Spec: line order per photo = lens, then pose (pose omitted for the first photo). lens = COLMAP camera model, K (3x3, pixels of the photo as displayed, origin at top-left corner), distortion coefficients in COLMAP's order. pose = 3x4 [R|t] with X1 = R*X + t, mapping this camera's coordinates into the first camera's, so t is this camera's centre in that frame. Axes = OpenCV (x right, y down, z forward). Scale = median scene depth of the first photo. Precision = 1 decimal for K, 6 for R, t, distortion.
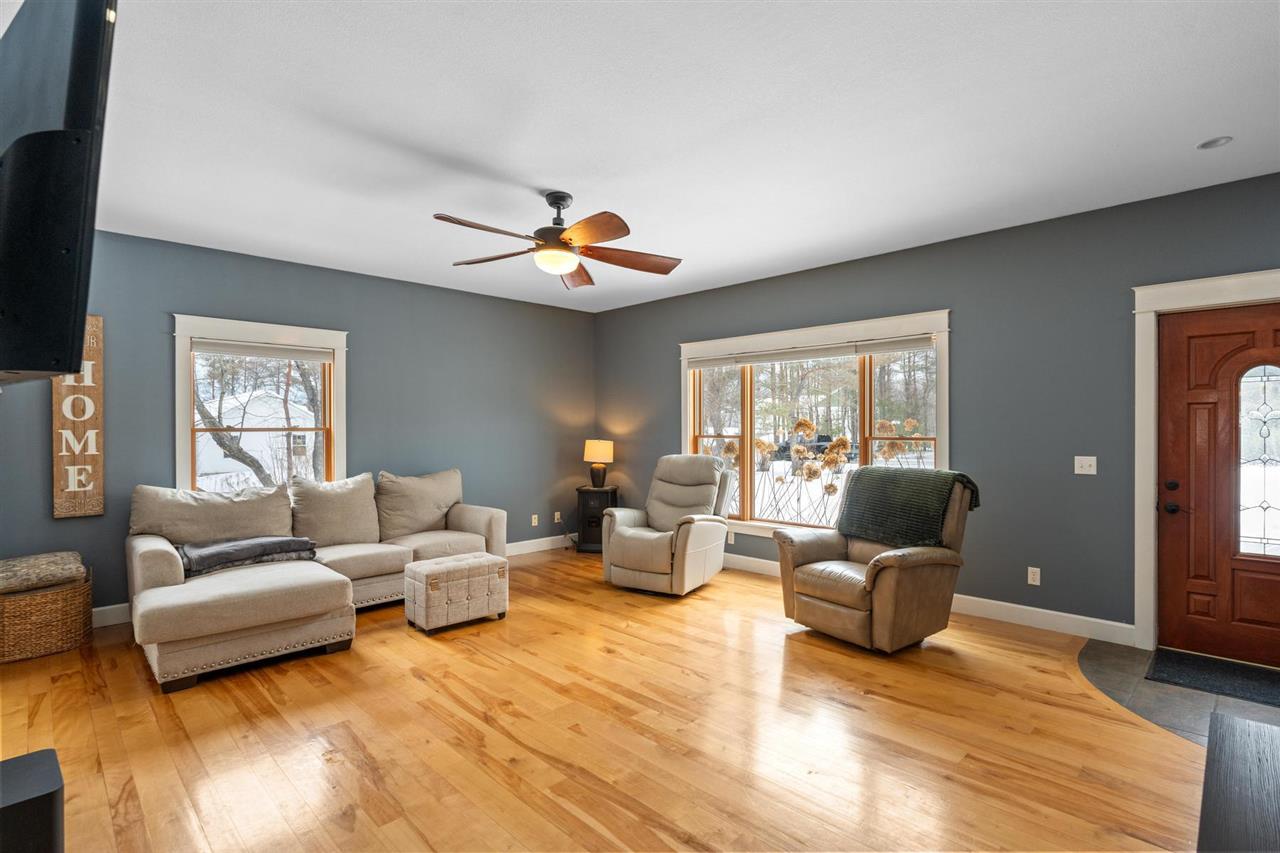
lens RADIAL K [[593.5, 0, 643.8], [0, 593.5, 438.2], [0, 0, 1]] dist [-0.002287, 0.000415]
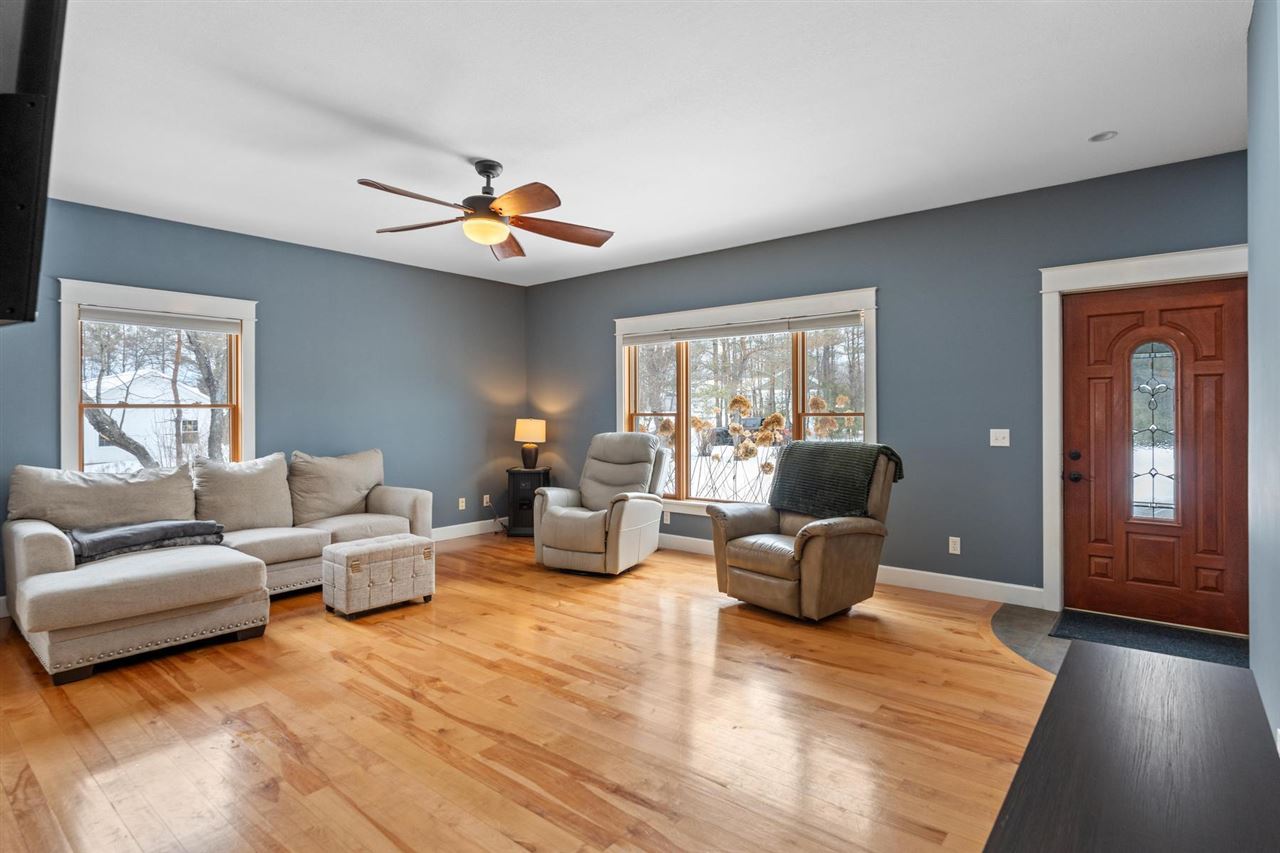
lens RADIAL K [[632.9, 0, 635.0], [0, 632.9, 418.1], [0, 0, 1]] dist [-0.002124, 0.000778]
pose [[0.996203, -0.001130, 0.087054, 0.006979], [0.001805, 0.999969, -0.007678, 0.020367], [-0.087042, 0.007806, 0.996174, -0.062373]]
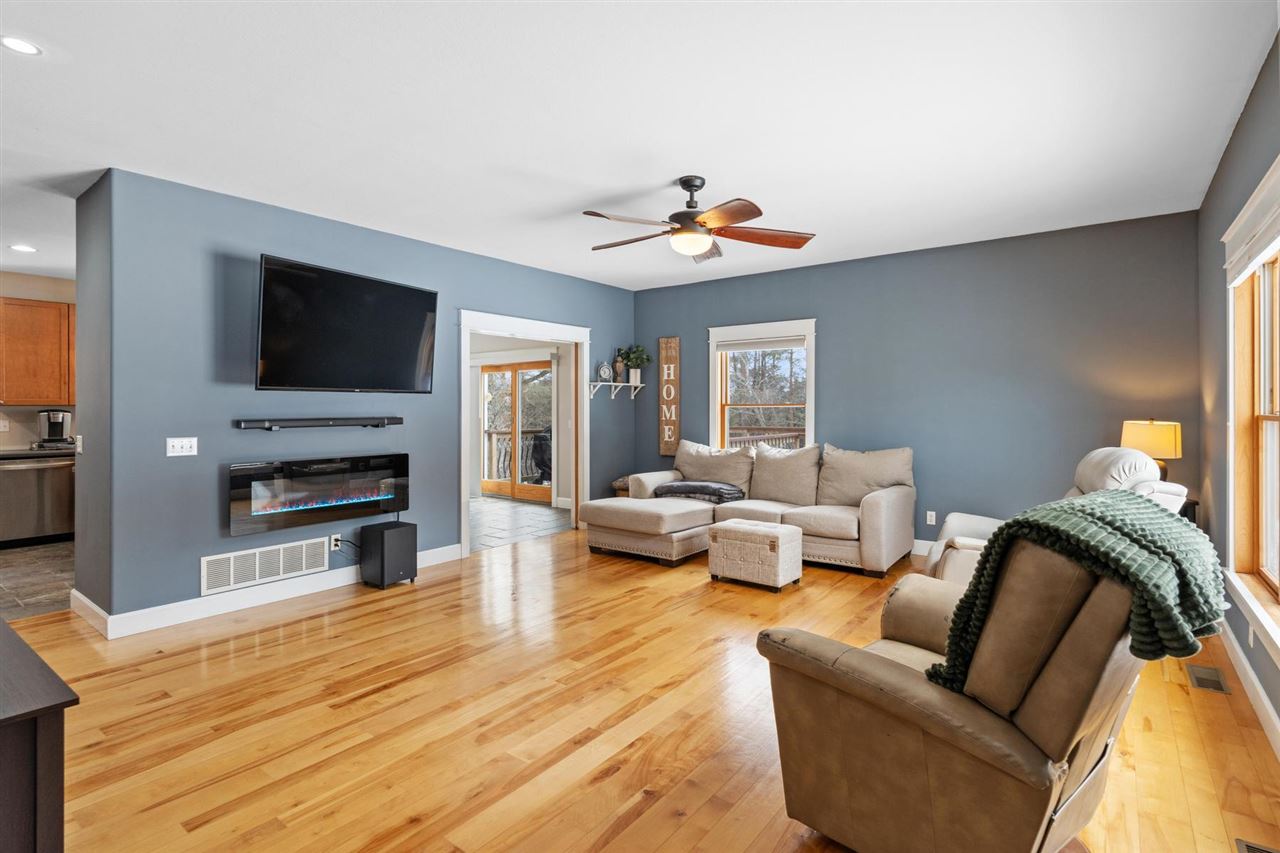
lens RADIAL K [[593.5, 0, 633.8], [0, 593.5, 405.8], [0, 0, 1]] dist [-0.002287, 0.000415]
pose [[0.174546, -0.000133, -0.984649, 0.908947], [-0.011833, 0.999927, -0.002233, -0.008913], [0.984578, 0.012041, 0.174532, 0.751414]]
